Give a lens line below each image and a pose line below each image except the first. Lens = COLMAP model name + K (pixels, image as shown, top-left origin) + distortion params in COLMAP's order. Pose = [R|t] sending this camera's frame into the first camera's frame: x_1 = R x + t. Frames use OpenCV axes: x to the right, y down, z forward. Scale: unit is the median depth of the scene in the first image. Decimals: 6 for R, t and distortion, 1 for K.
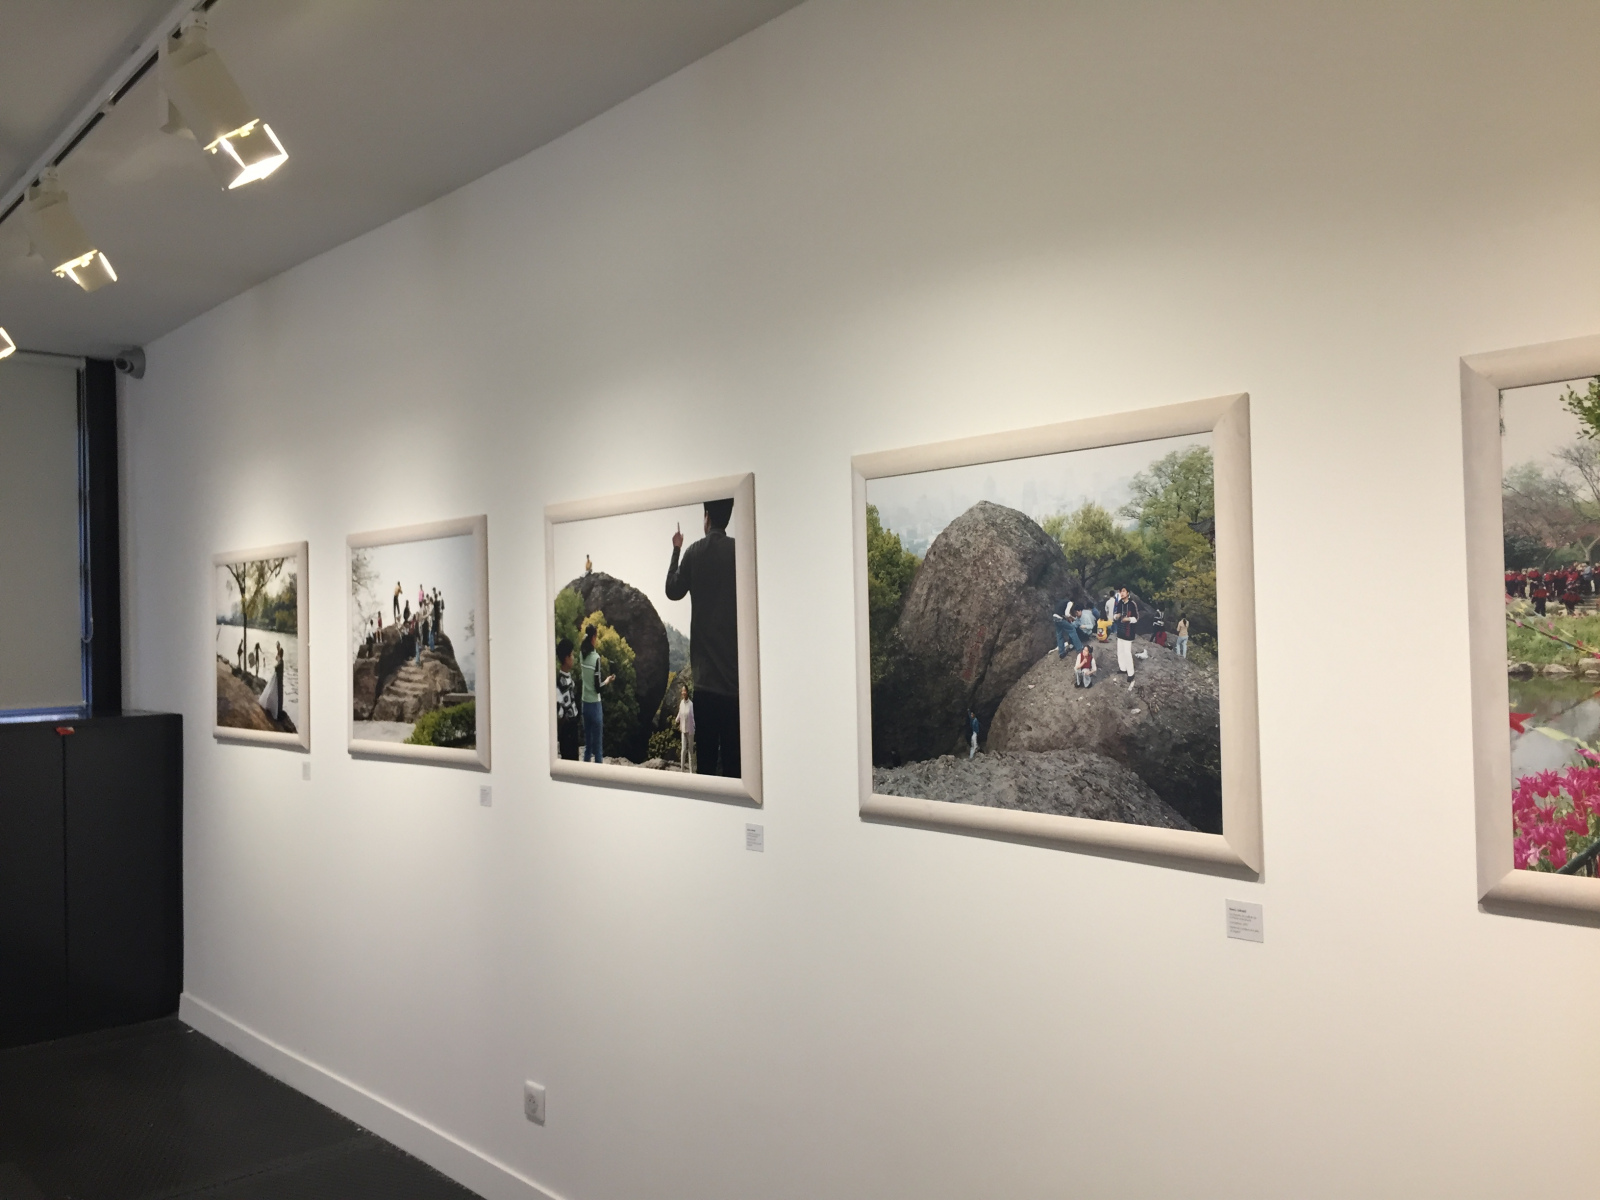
lens RADIAL K [[1381.2, 0, 792.6], [0, 1381.2, 598.5], [0, 0, 1]] dist [0.004626, -0.003686]
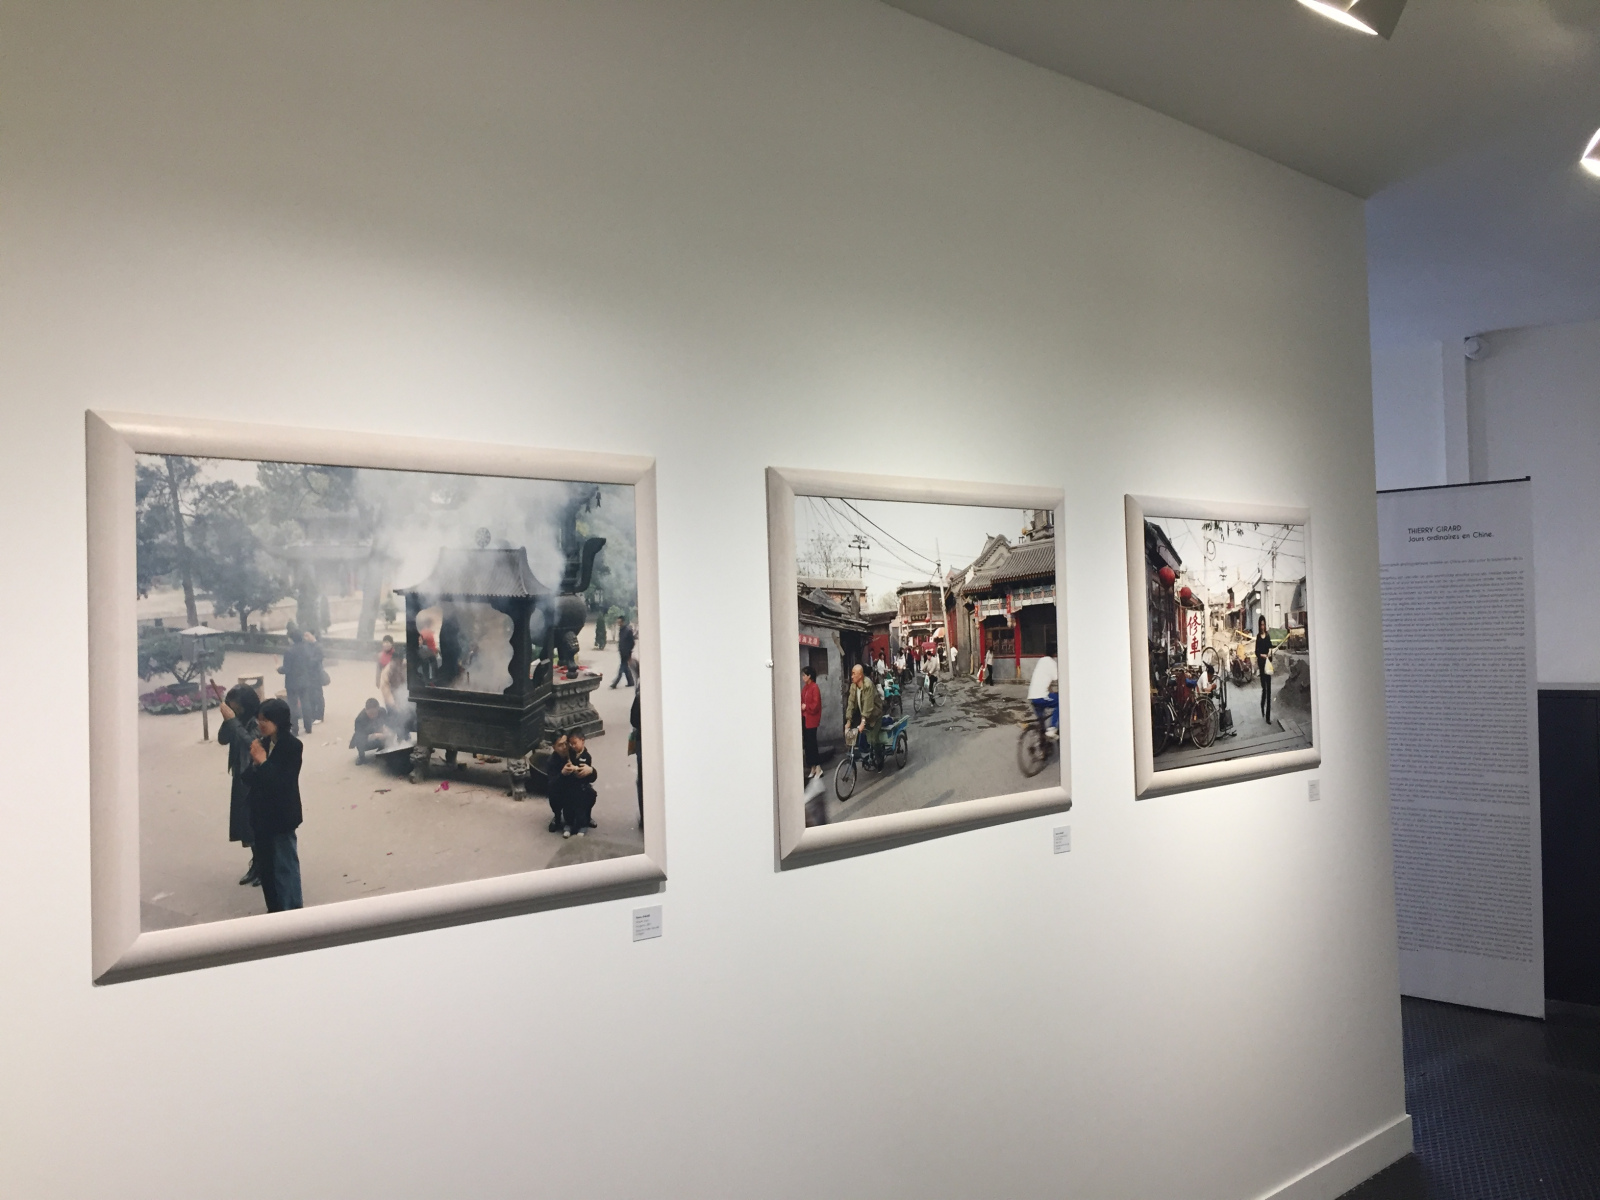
lens RADIAL K [[1381.2, 0, 792.6], [0, 1381.2, 598.5], [0, 0, 1]] dist [0.004626, -0.003686]
pose [[-0.029088, 0.059612, 0.997798, -0.945691], [0.013554, 0.998152, -0.059238, 0.045230], [-0.999485, 0.011801, -0.029842, 1.092048]]
